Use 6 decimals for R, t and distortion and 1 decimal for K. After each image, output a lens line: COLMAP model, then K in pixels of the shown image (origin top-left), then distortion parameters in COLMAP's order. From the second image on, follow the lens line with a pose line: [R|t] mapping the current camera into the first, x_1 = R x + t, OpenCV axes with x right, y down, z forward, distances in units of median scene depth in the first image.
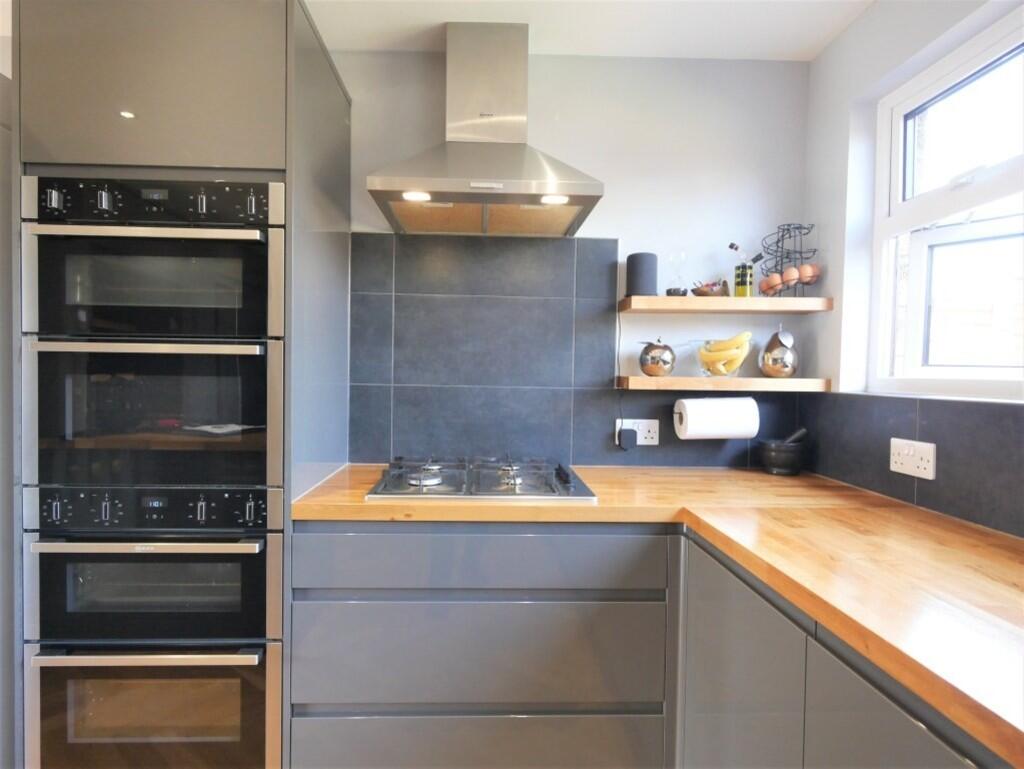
lens RADIAL K [[590.5, 0, 506.4], [0, 590.5, 384.3], [0, 0, 1]] dist [-0.003781, 0.001668]
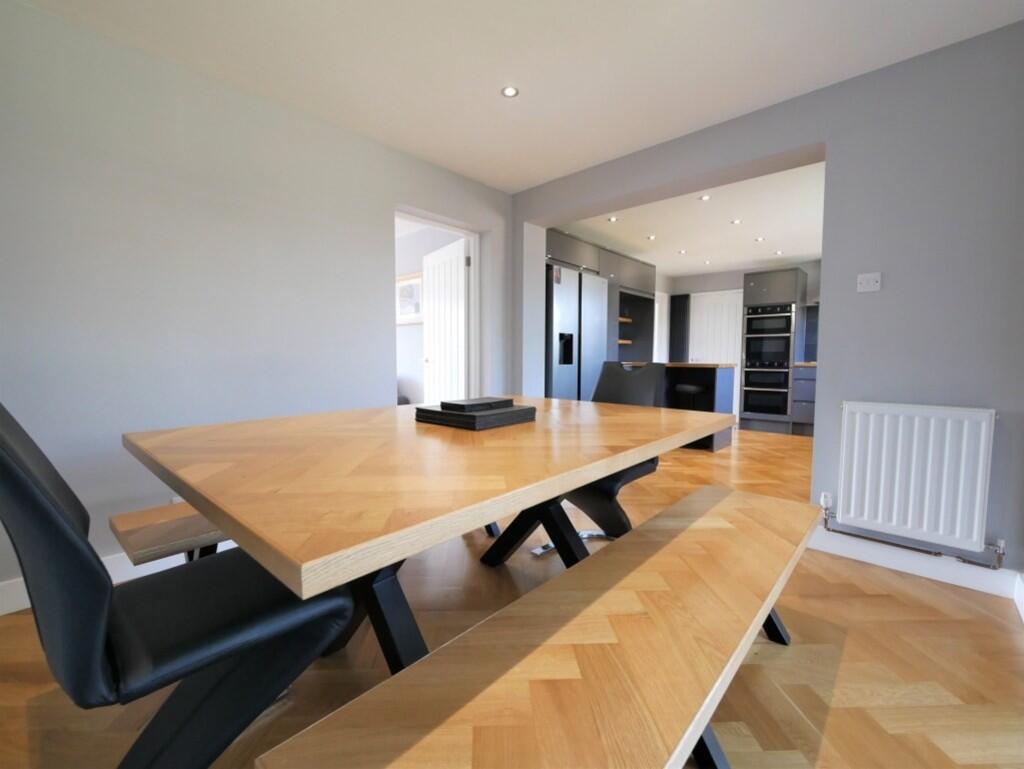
lens RADIAL K [[444.3, 0, 504.4], [0, 444.3, 383.8], [0, 0, 1]] dist [-0.005446, 0.000453]
pose [[0.699278, 0.030471, -0.714200, 0.524659], [-0.010007, 0.999410, 0.032841, 0.218958], [0.714780, -0.015818, 0.699171, -2.874302]]
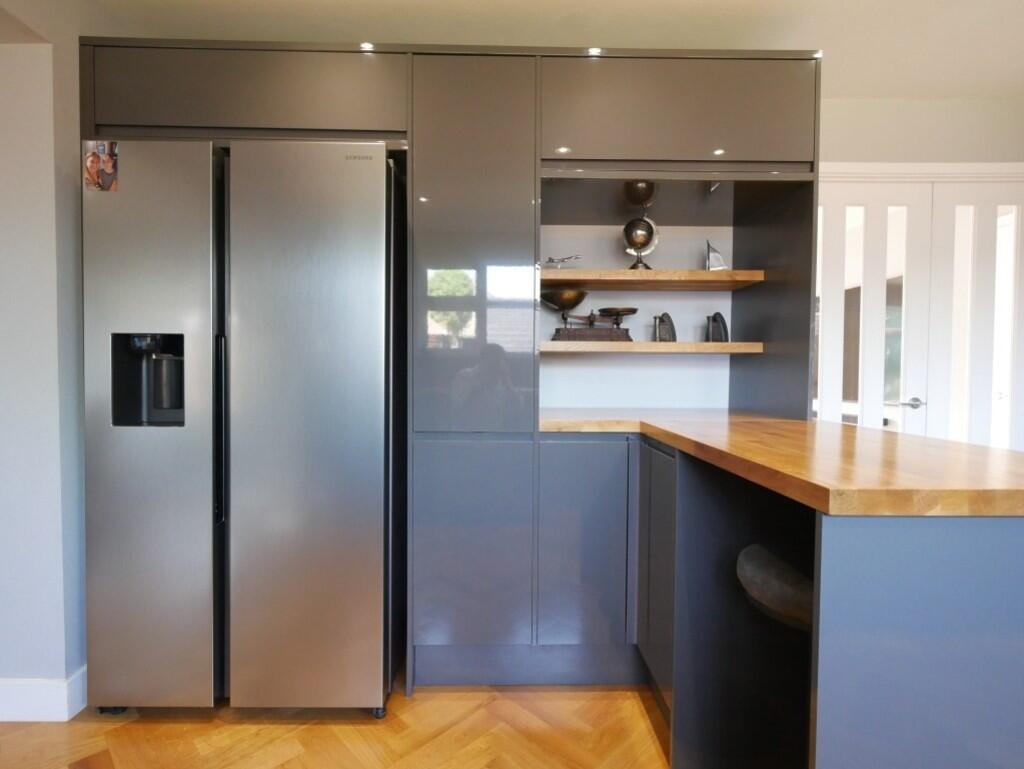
lens RADIAL K [[521.5, 0, 508.9], [0, 521.5, 384.7], [0, 0, 1]] dist [0.012032, -0.000147]
pose [[-0.037692, 0.012054, -0.999217, 0.011790], [-0.029264, 0.999485, 0.013161, 0.095584], [0.998861, 0.029737, -0.037320, -0.484830]]
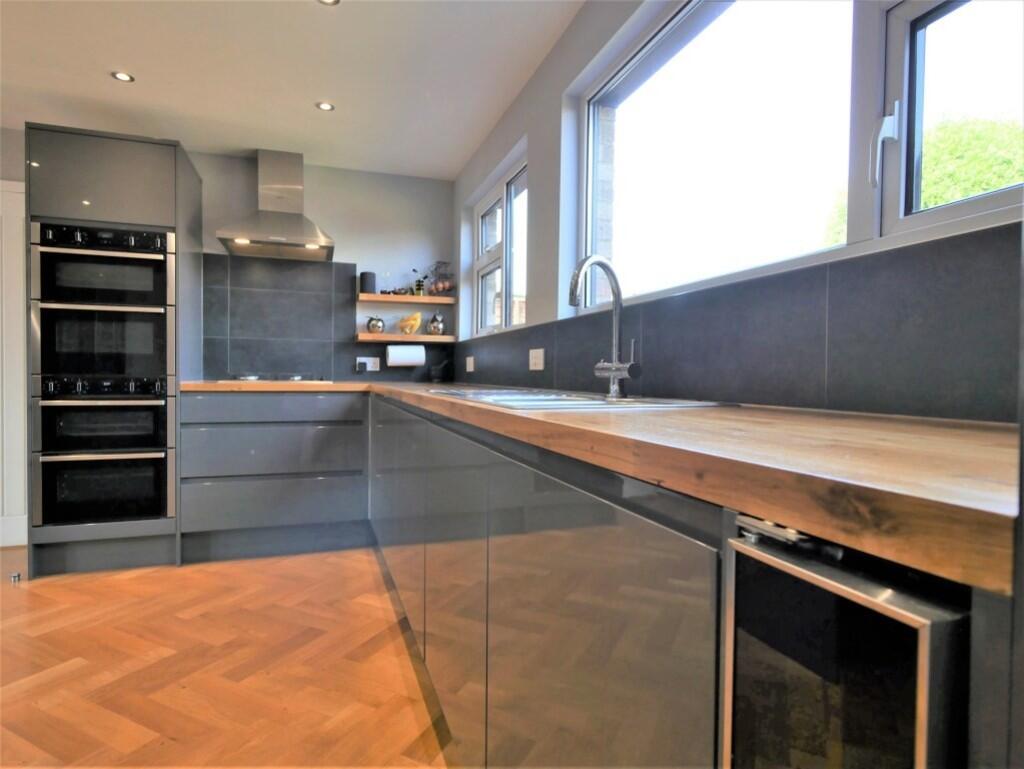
lens RADIAL K [[557.6, 0, 504.4], [0, 557.6, 384.6], [0, 0, 1]] dist [0.003636, -0.000779]
pose [[0.959713, -0.011096, 0.280764, 0.150128], [0.011187, 0.999937, 0.001280, 0.166861], [-0.280761, 0.001913, 0.959776, -0.975105]]
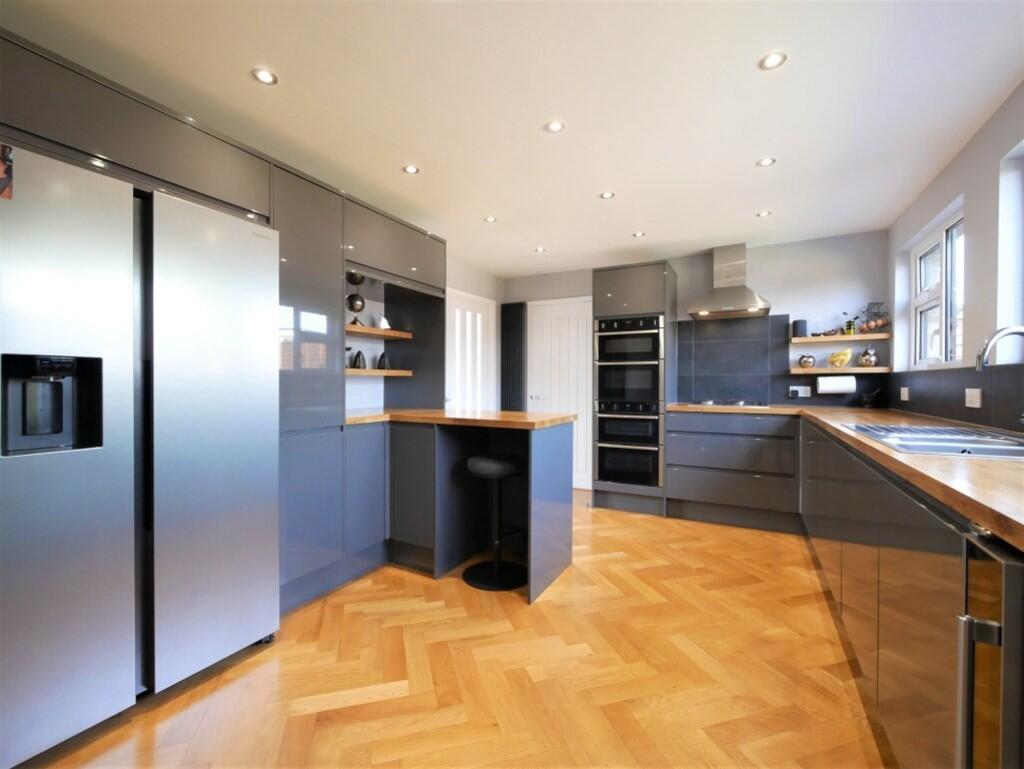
lens RADIAL K [[444.3, 0, 505.6], [0, 444.3, 386.5], [0, 0, 1]] dist [-0.005446, 0.000453]
pose [[0.853770, -0.010833, -0.520537, 0.150306], [0.000961, 0.999815, -0.019231, 0.103739], [0.520649, 0.015918, 0.853622, -1.344703]]
